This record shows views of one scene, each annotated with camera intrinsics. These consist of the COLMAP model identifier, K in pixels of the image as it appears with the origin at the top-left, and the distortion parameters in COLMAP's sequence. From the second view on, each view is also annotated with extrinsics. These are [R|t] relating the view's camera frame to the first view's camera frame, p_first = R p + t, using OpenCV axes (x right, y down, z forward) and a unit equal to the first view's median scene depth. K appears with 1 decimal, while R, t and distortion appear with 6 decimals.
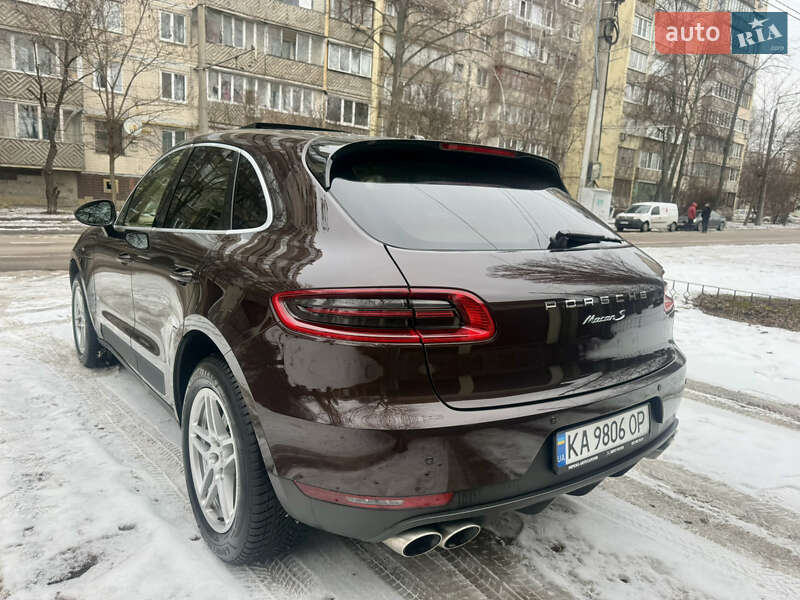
lens RADIAL K [[572.0, 0, 394.2], [0, 572.0, 299.5], [0, 0, 1]] dist [0.025787, -0.031130]
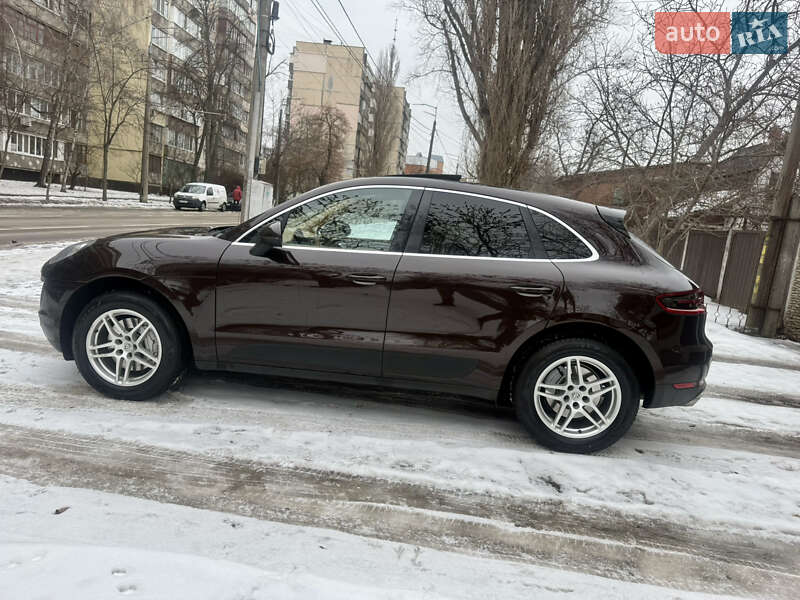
lens RADIAL K [[572.0, 0, 397.2], [0, 572.0, 301.5], [0, 0, 1]] dist [0.025787, -0.031130]
pose [[0.673334, -0.092437, 0.733537, -0.608028], [0.056426, 0.995685, 0.073677, -0.050166], [-0.737182, -0.008219, 0.675644, 0.083401]]
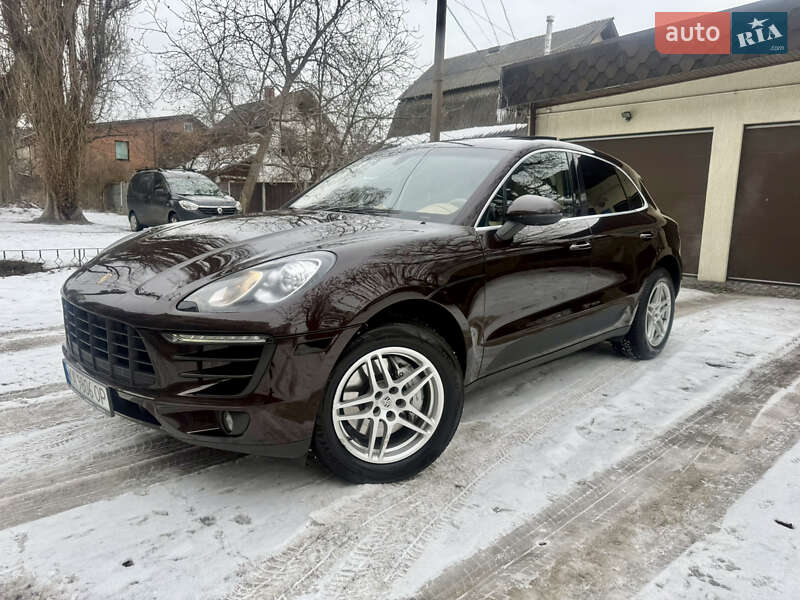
lens RADIAL K [[572.0, 0, 401.3], [0, 572.0, 301.5], [0, 0, 1]] dist [0.025787, -0.031130]
pose [[-0.154922, -0.220617, 0.962978, -0.776676], [0.144730, 0.959162, 0.243026, -0.158010], [-0.977268, 0.177022, -0.116665, 0.764408]]
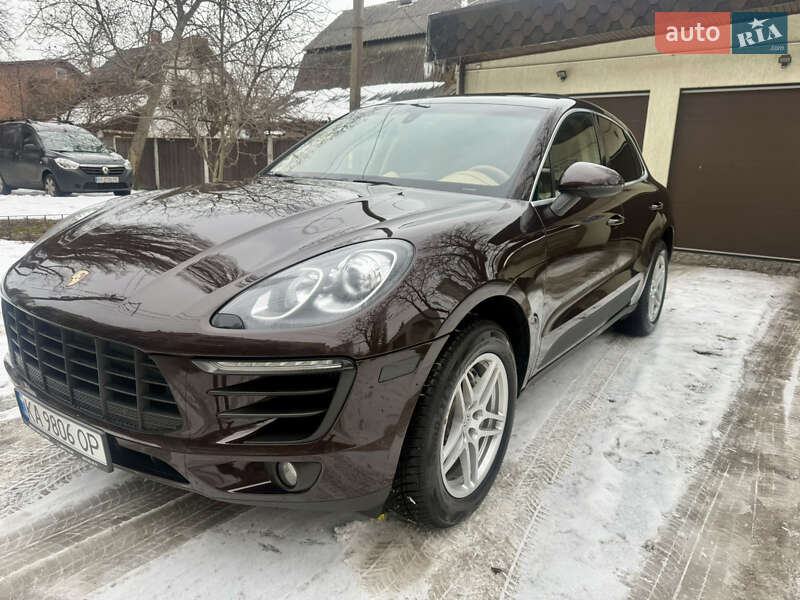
lens RADIAL K [[572.0, 0, 396.3], [0, 572.0, 303.0], [0, 0, 1]] dist [0.025787, -0.031130]
pose [[-0.310130, -0.278959, 0.908846, -0.636601], [0.116529, 0.937619, 0.327554, -0.158143], [-0.943525, 0.207491, -0.258277, 0.800998]]
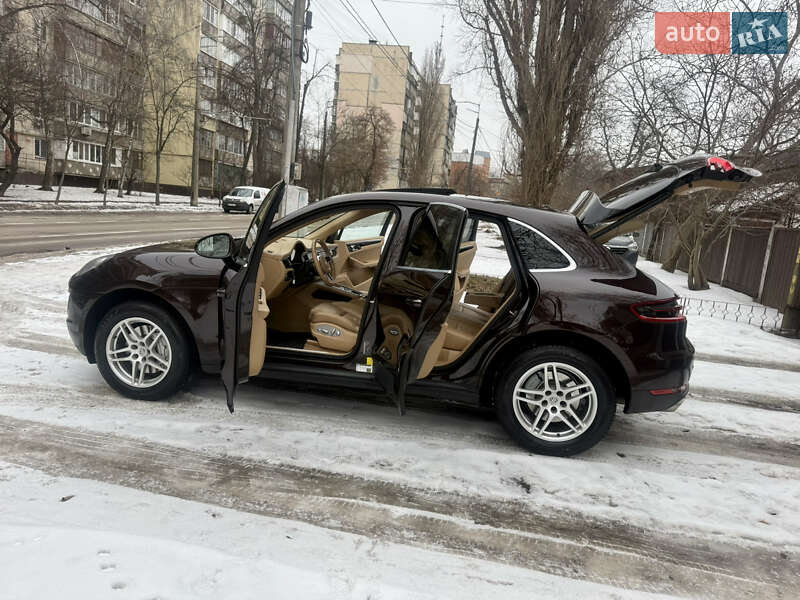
lens RADIAL K [[572.0, 0, 398.0], [0, 572.0, 302.7], [0, 0, 1]] dist [0.025787, -0.031130]
pose [[0.731570, -0.099333, 0.674492, -0.586505], [0.066405, 0.995007, 0.074511, -0.059802], [-0.678525, -0.009720, 0.734513, 0.015385]]
